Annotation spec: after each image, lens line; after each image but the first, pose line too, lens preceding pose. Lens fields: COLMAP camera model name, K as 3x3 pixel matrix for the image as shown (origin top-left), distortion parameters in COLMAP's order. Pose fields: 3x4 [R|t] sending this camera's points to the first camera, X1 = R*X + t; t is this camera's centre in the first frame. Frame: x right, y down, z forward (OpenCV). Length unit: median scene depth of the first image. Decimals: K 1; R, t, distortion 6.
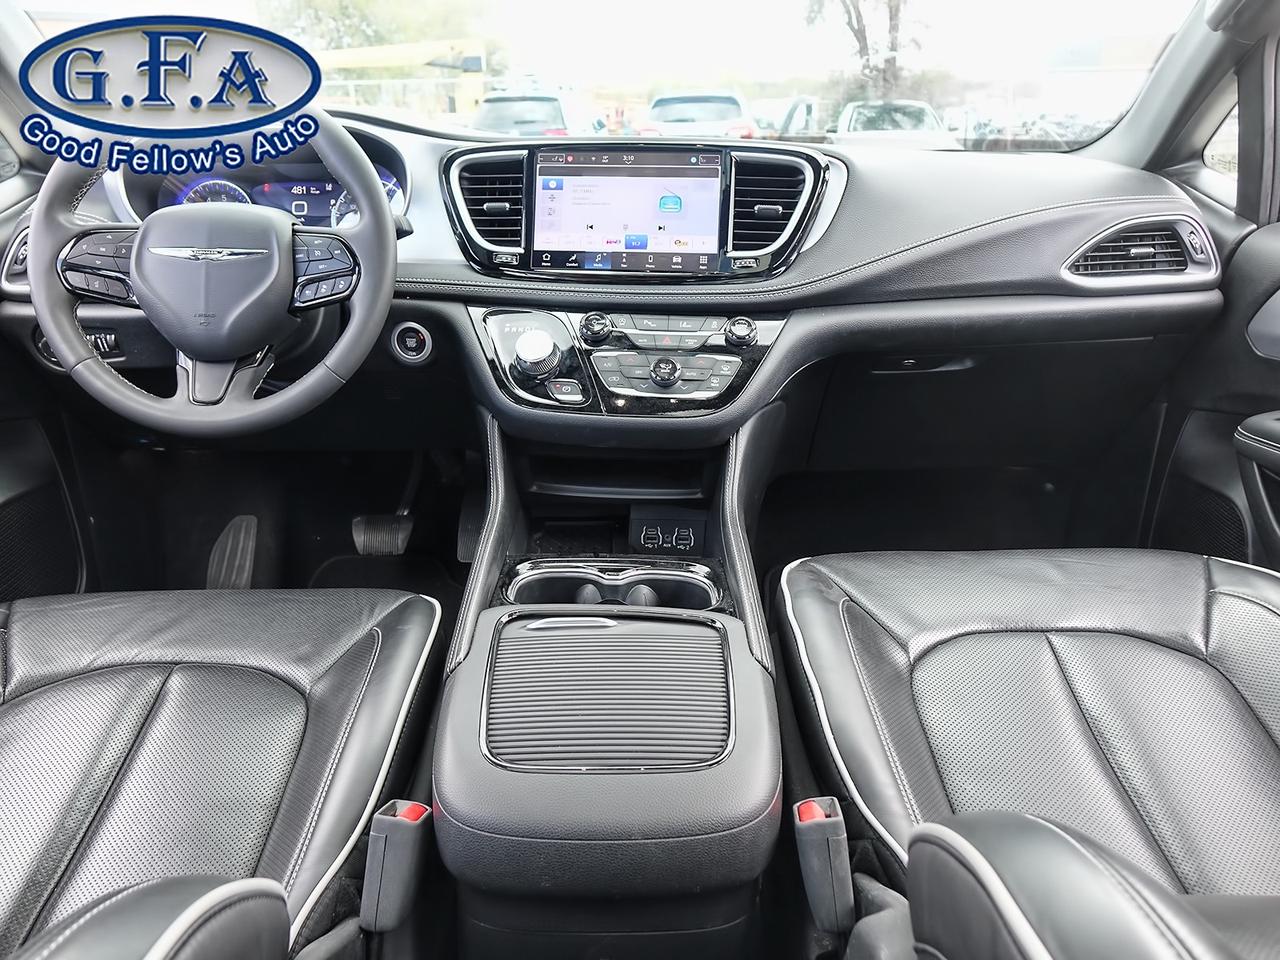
lens RADIAL K [[997.7, 0, 640.0], [0, 997.7, 480.0], [0, 0, 1]] dist [0.002751, 0.002135]
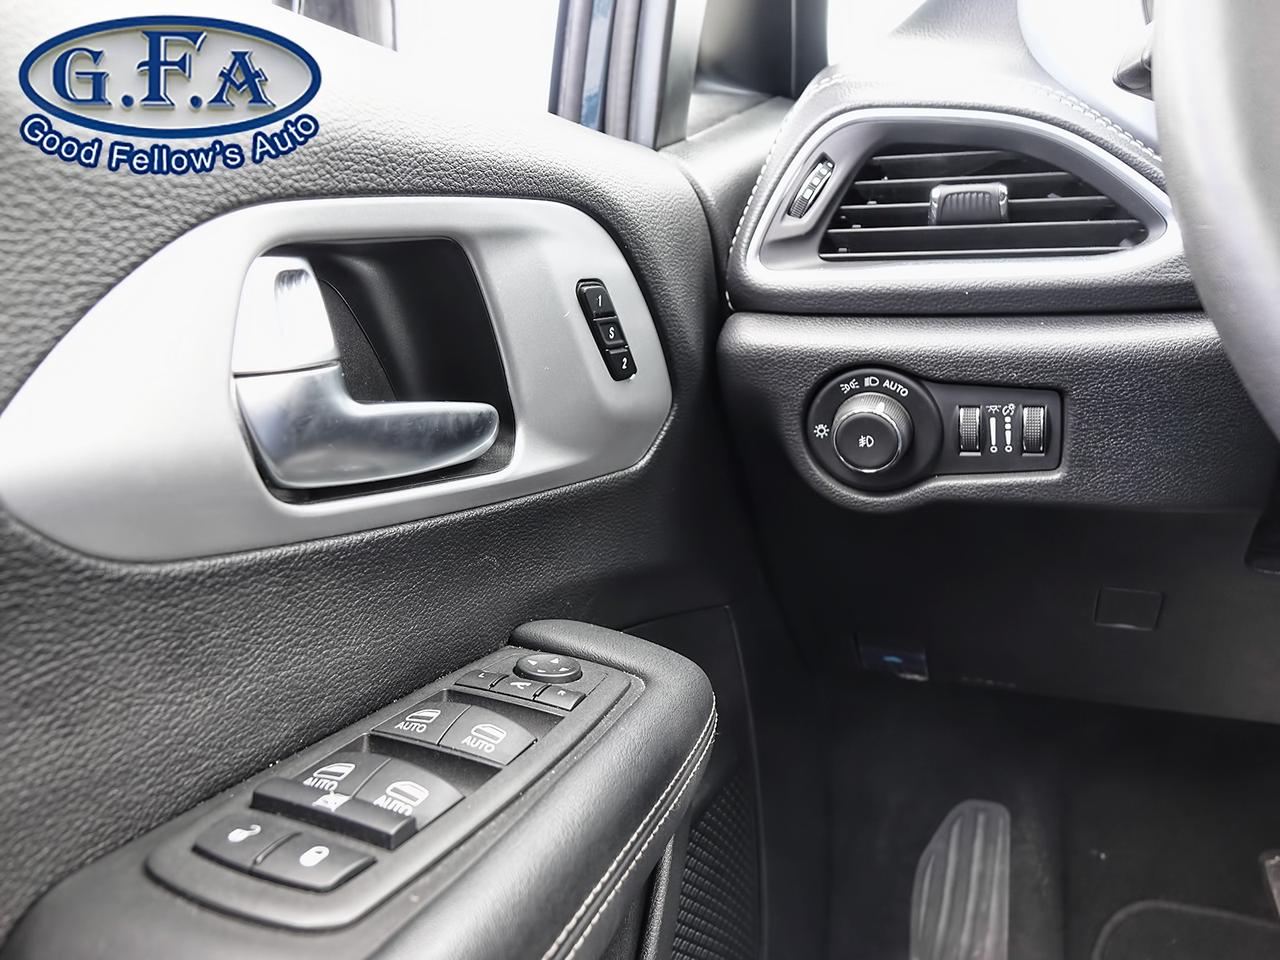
lens RADIAL K [[997.7, 0, 640.0], [0, 997.7, 480.0], [0, 0, 1]] dist [0.002751, 0.002135]
pose [[0.944447, 0.054984, -0.324033, -0.582925], [-0.093227, 0.990230, -0.103696, -0.076824], [0.315165, 0.128144, 0.940346, 0.679545]]
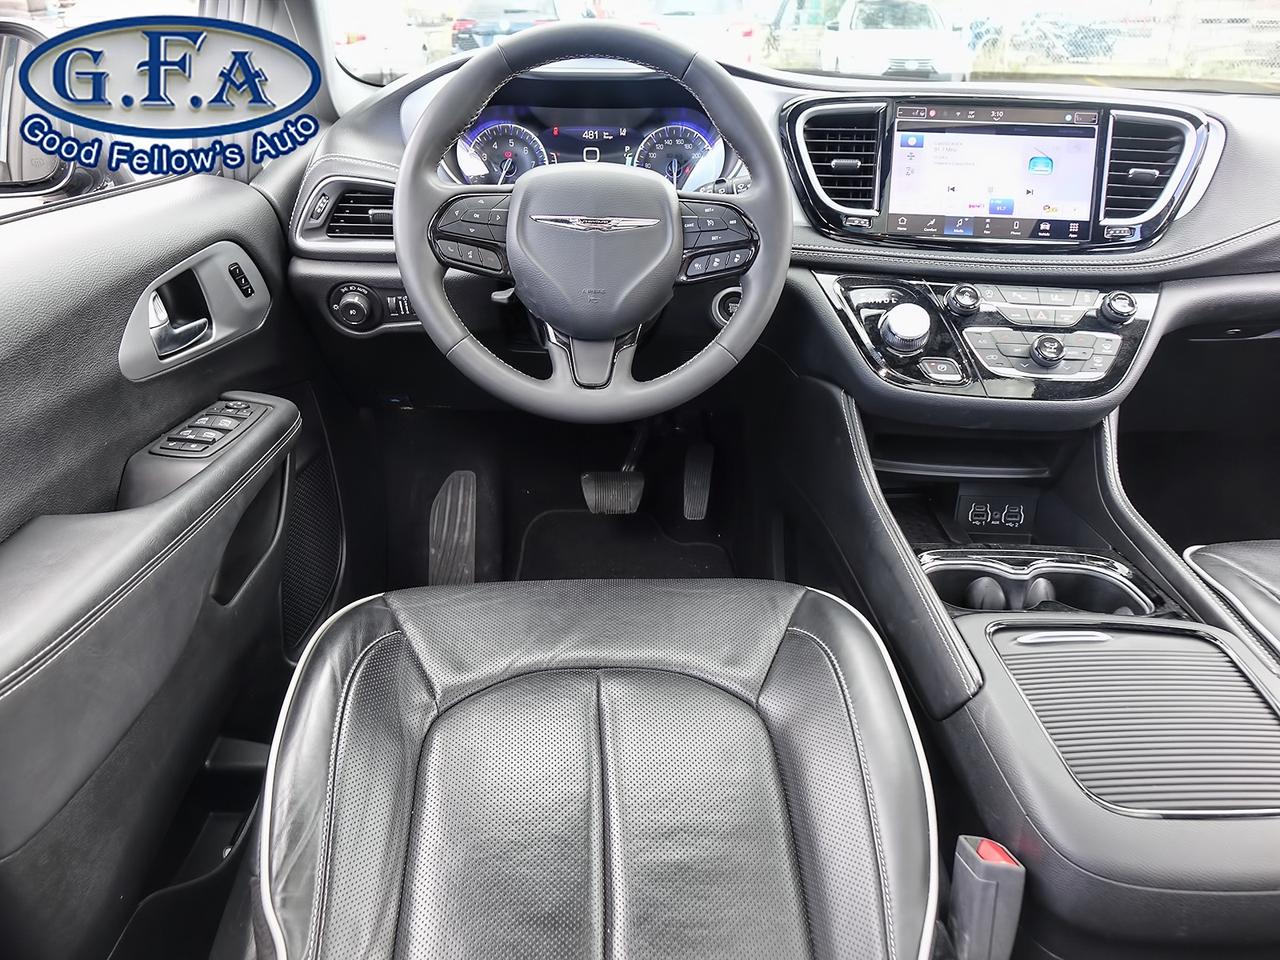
lens RADIAL K [[997.7, 0, 640.0], [0, 997.7, 480.0], [0, 0, 1]] dist [0.002751, 0.002135]
pose [[0.999132, 0.003059, 0.041543, -0.382719], [-0.007059, 0.995310, 0.096481, -0.071398], [-0.041053, -0.096691, 0.994467, 0.057263]]
